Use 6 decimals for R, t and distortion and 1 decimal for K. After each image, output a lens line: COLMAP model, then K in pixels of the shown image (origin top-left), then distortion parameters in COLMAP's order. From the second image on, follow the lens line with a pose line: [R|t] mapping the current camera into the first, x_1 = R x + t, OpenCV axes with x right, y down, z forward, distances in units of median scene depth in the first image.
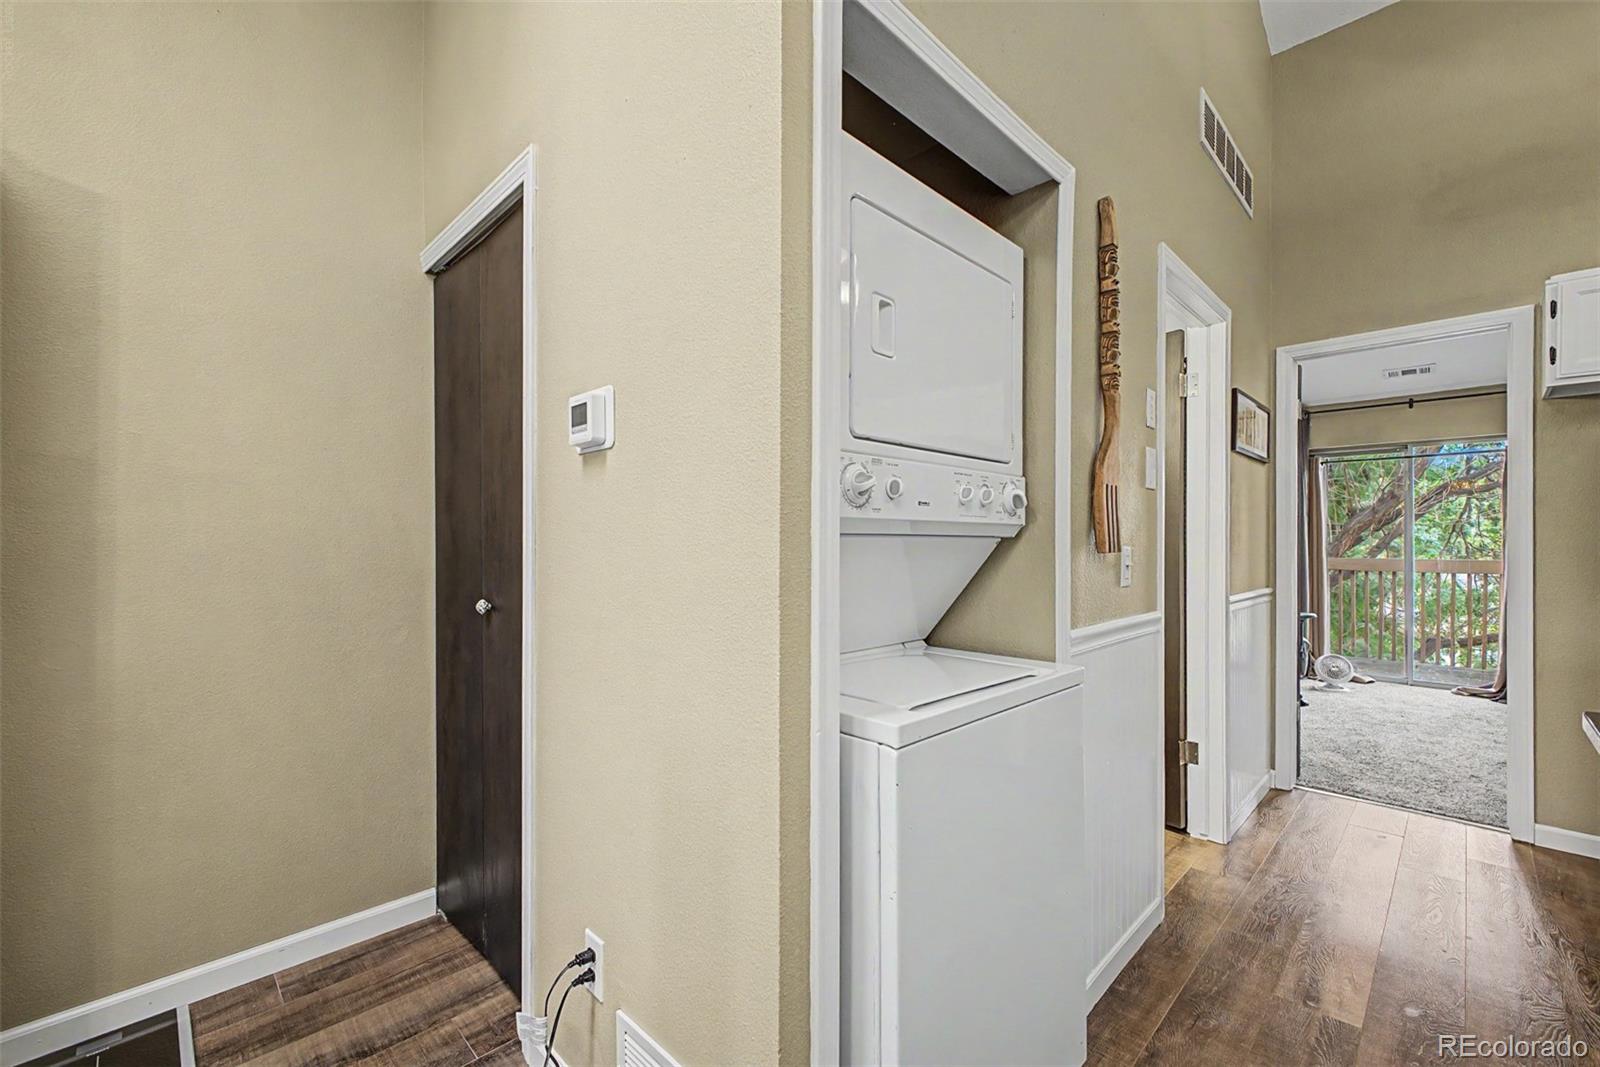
lens RADIAL K [[658.5, 0, 798.4], [0, 658.5, 541.1], [0, 0, 1]] dist [0.004275, -0.002915]
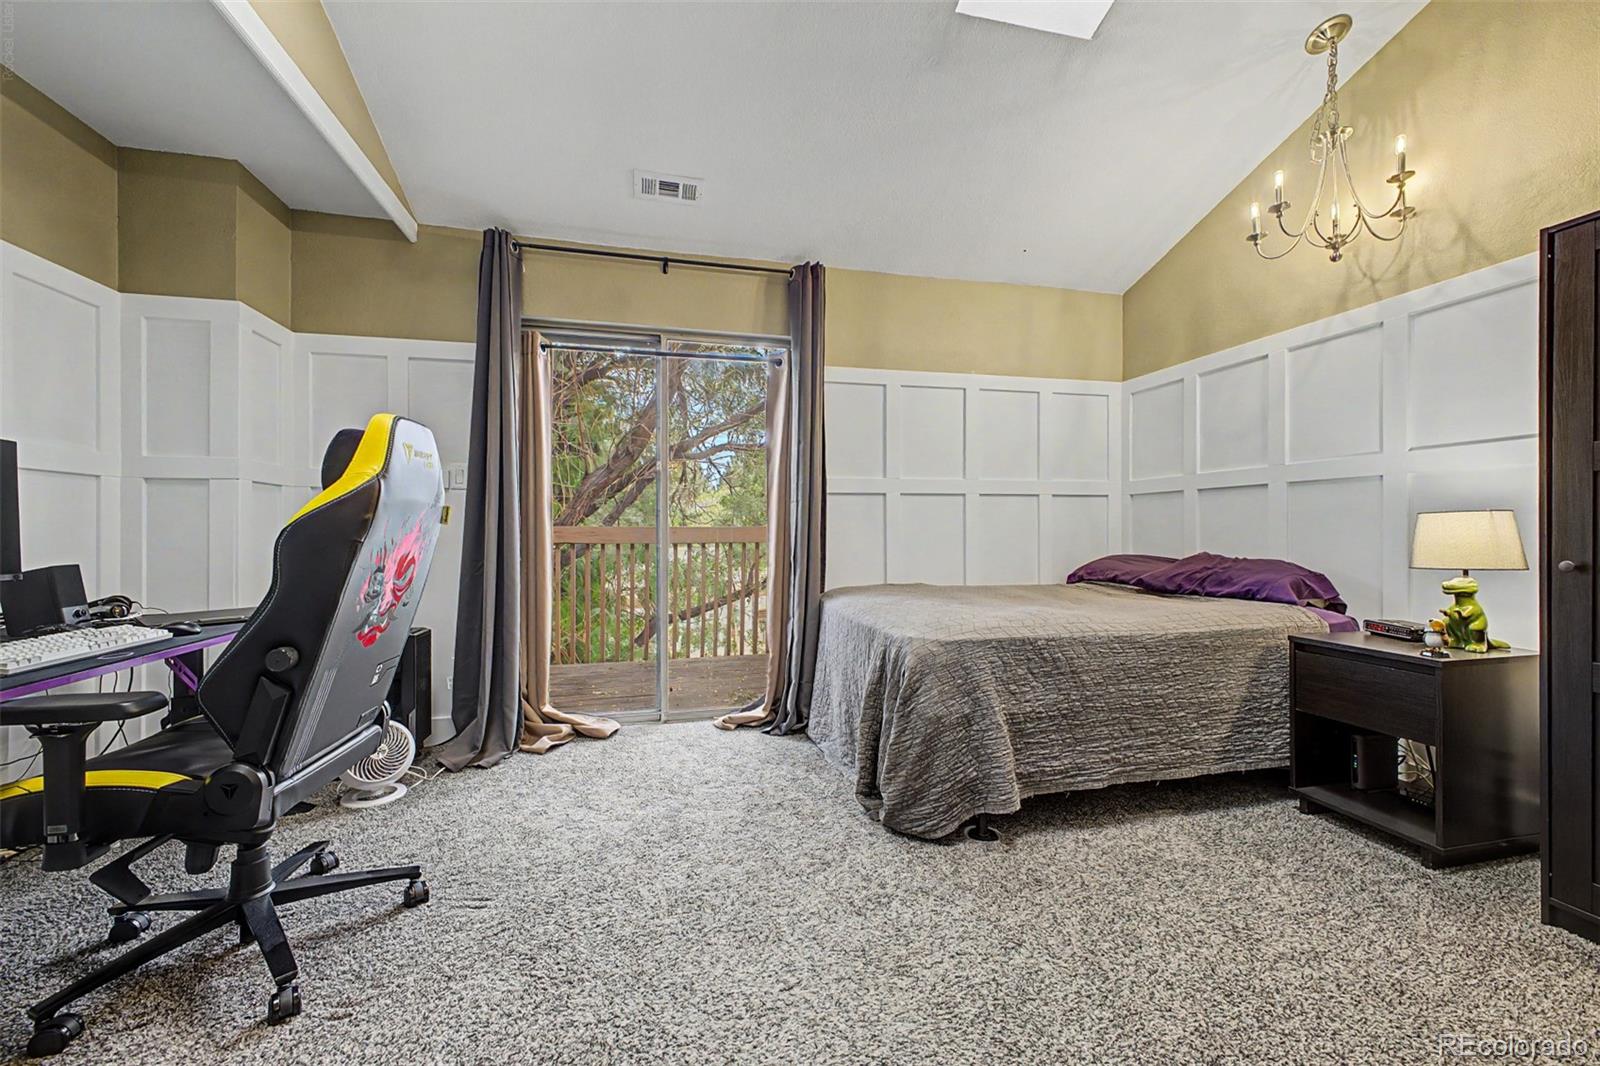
lens RADIAL K [[634.6, 0, 810.0], [0, 634.6, 527.7], [0, 0, 1]] dist [0.019127, -0.004344]
pose [[0.506705, -0.002225, 0.862117, 0.892710], [0.000541, 0.999997, 0.002263, 0.062403], [-0.862120, -0.000680, 0.506704, 1.073108]]
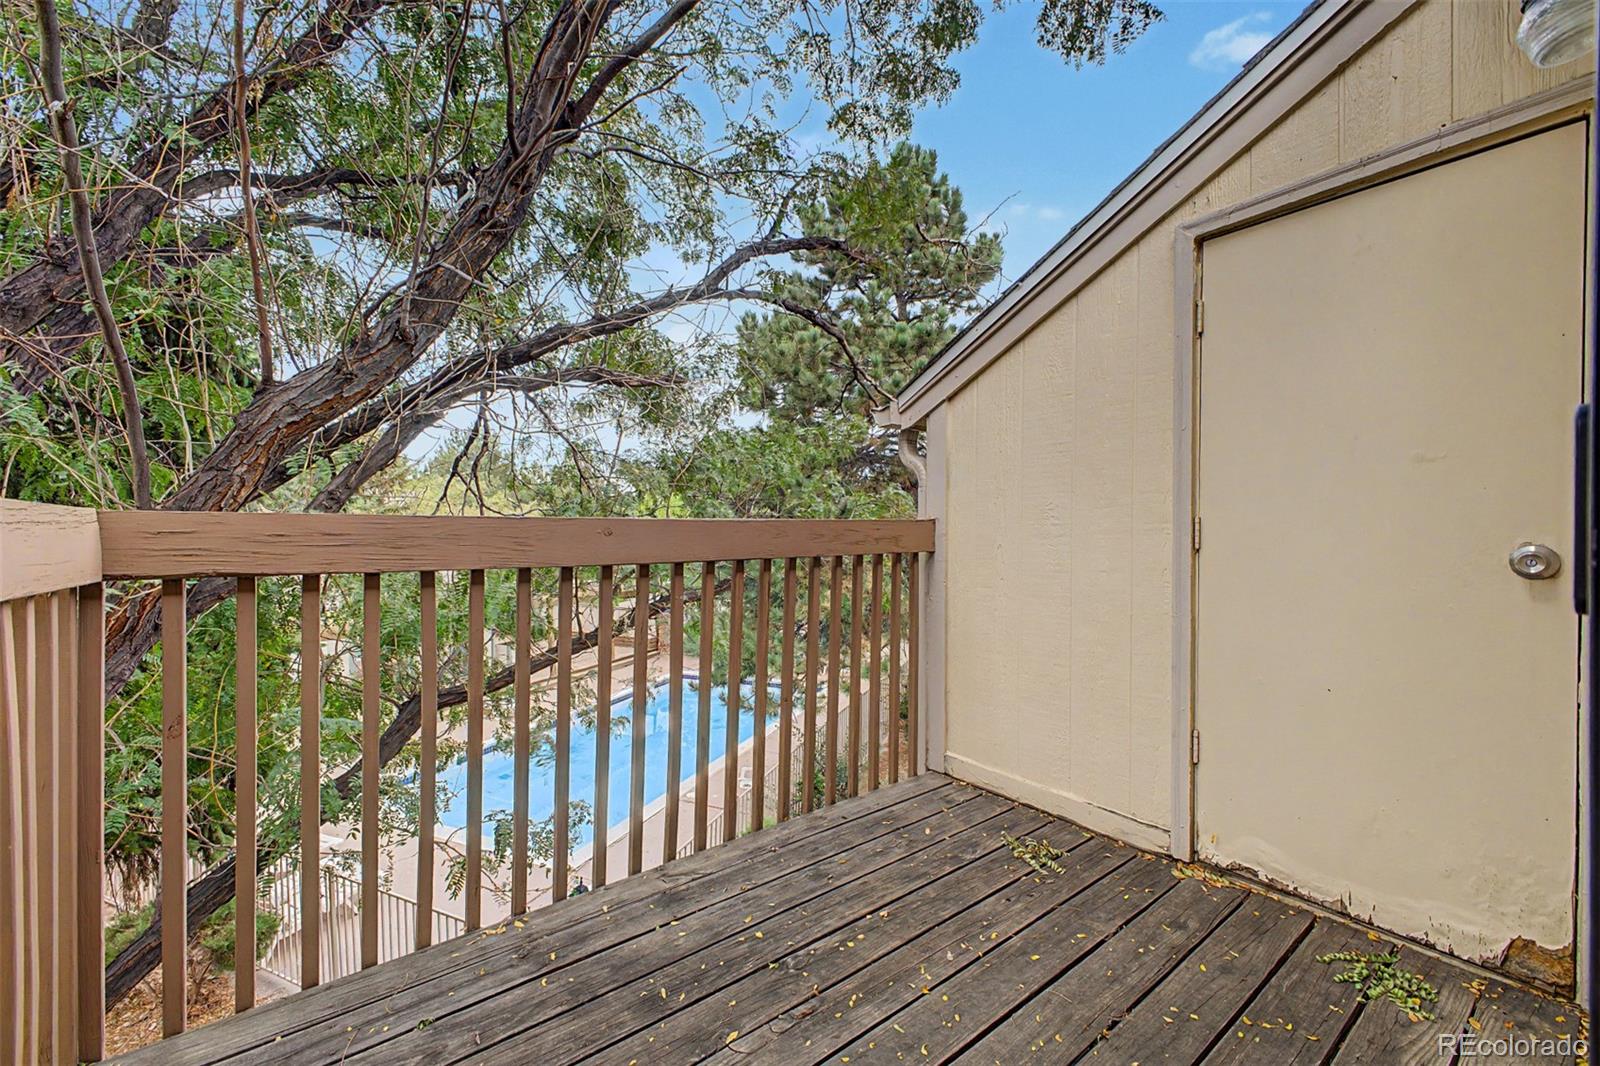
lens RADIAL K [[634.6, 0, 795.5], [0, 634.6, 532.2], [0, 0, 1]] dist [0.019127, -0.004344]
pose [[0.131414, -0.010341, 0.991274, 1.646596], [-0.004362, 0.999930, 0.011009, 0.069370], [-0.991318, -0.005771, 0.131360, 2.050800]]
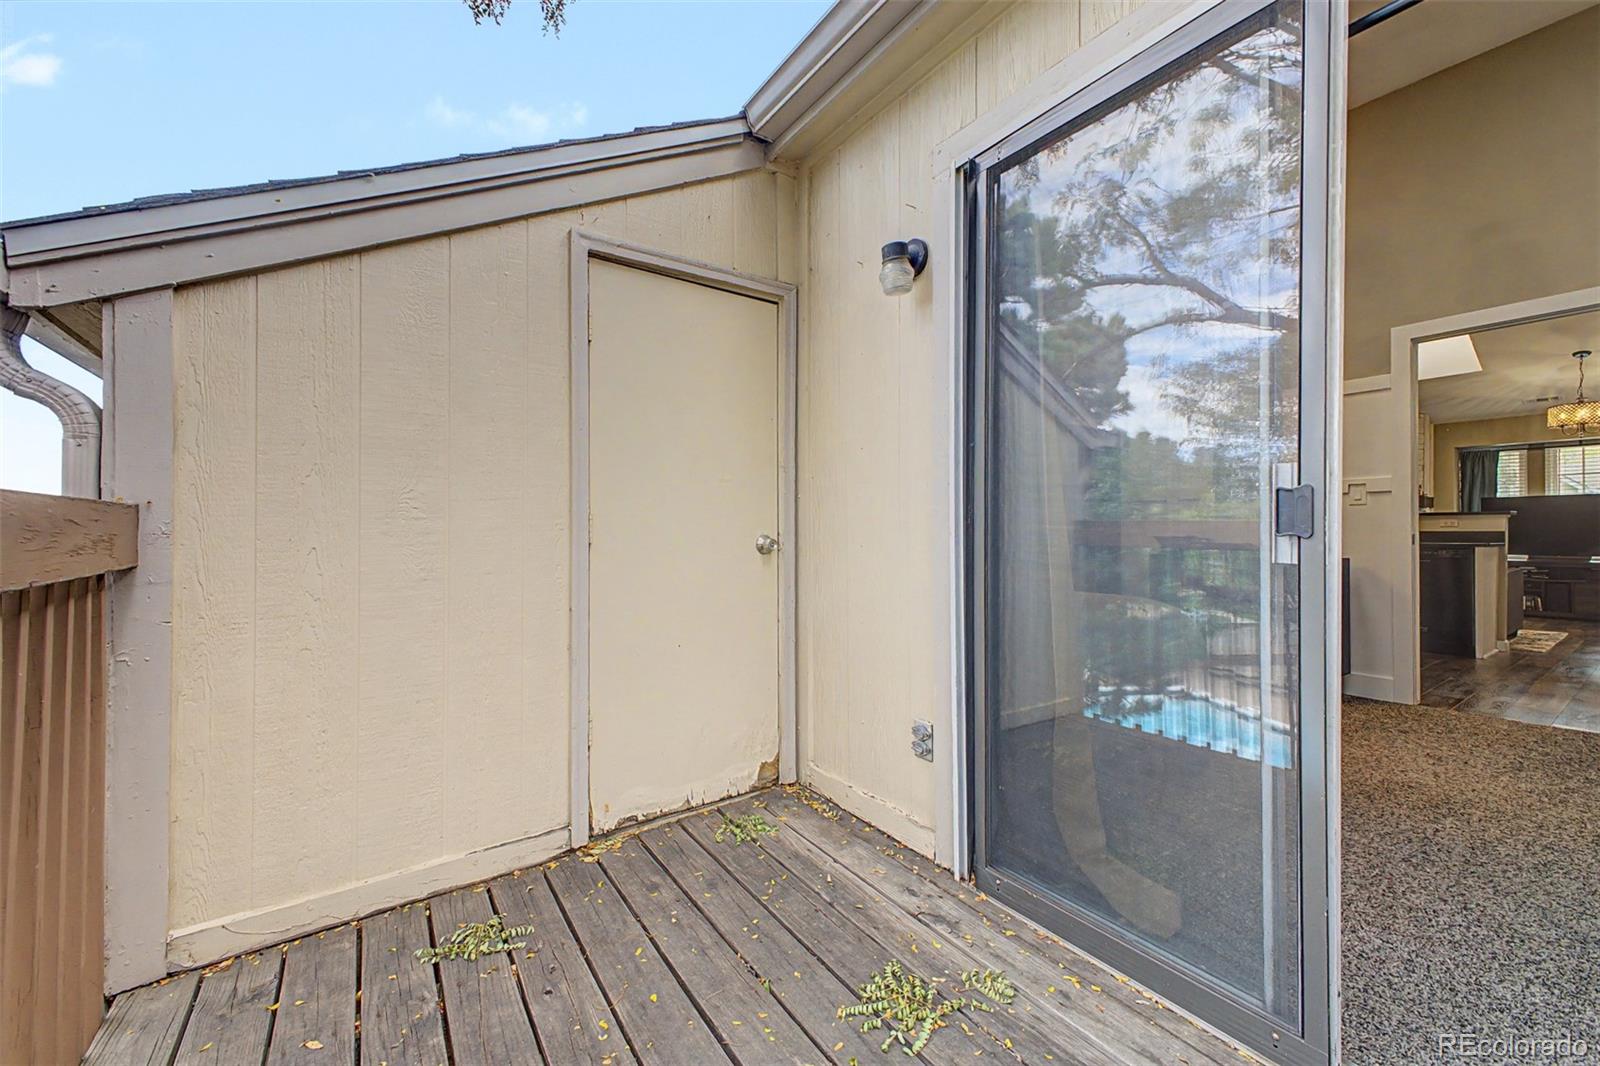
lens RADIAL K [[634.6, 0, 812.8], [0, 634.6, 530.3], [0, 0, 1]] dist [0.019127, -0.004344]
pose [[-0.987968, -0.001036, 0.154655, 1.980519], [-0.002127, 0.999974, -0.006890, 0.081035], [-0.154643, -0.007136, -0.987945, 2.353900]]
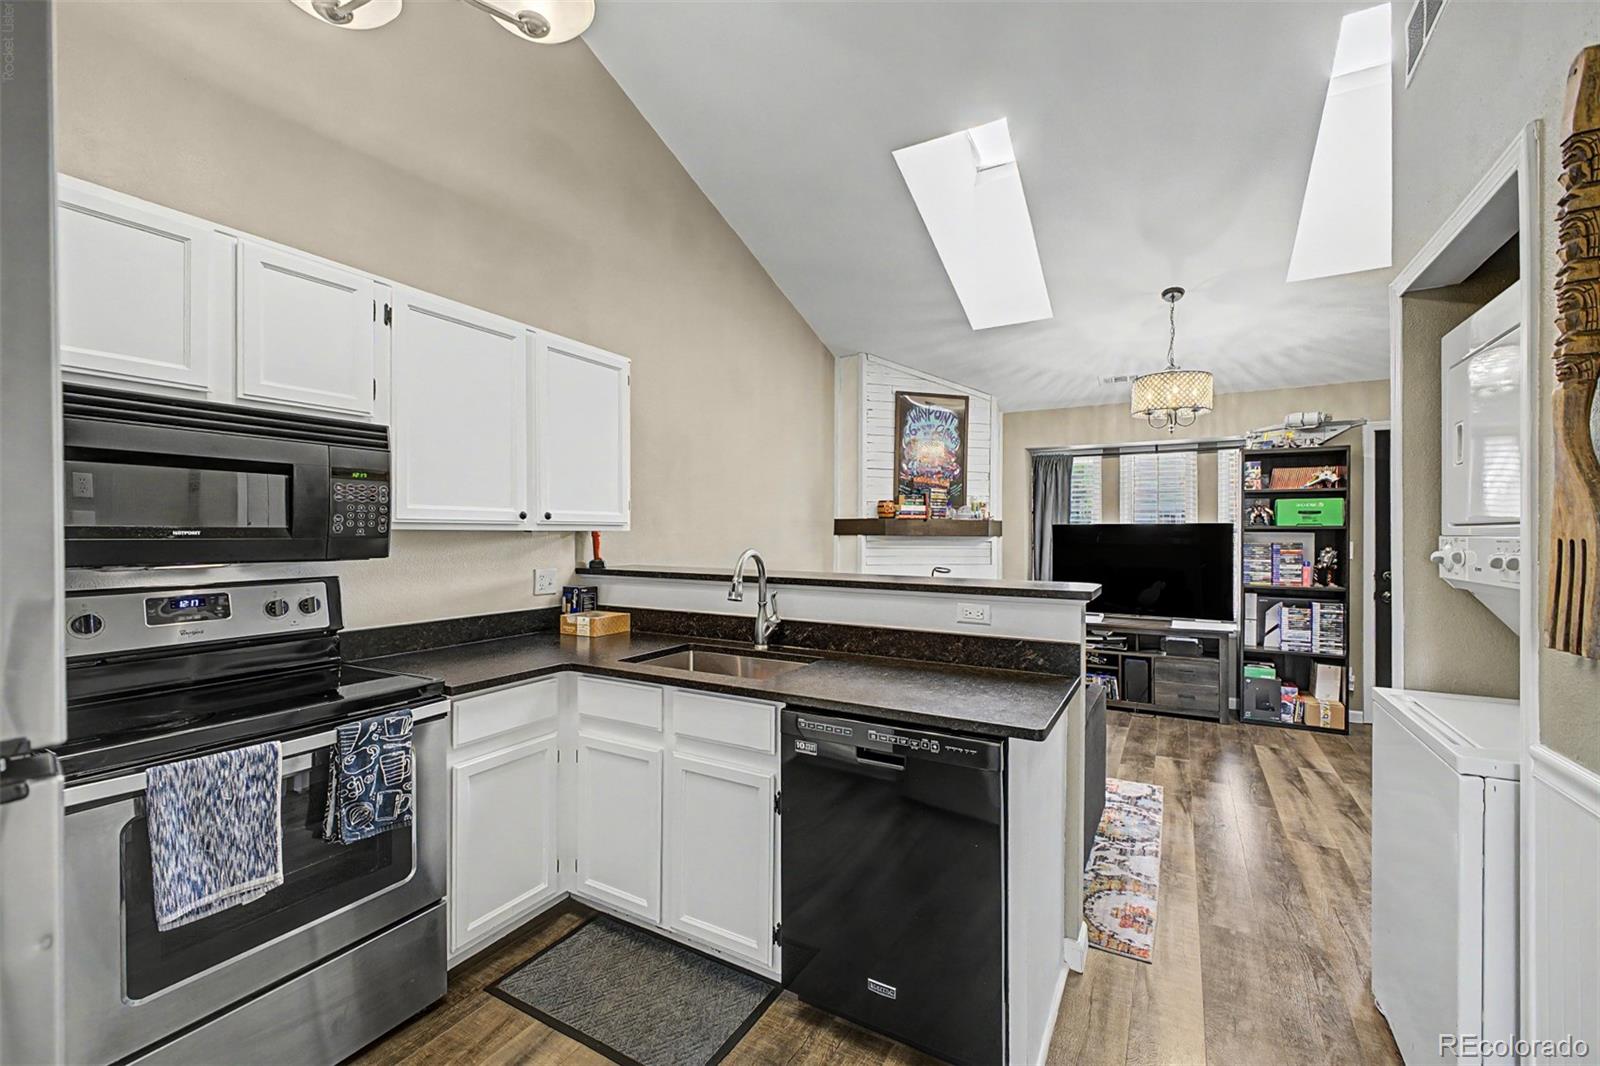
lens RADIAL K [[658.5, 0, 799.2], [0, 658.5, 533.8], [0, 0, 1]] dist [0.004275, -0.002915]
pose [[-0.965282, -0.003104, -0.261191, 0.771024], [-0.002678, 0.999994, -0.001986, -0.050963], [0.261195, -0.001218, -0.965285, 0.813132]]
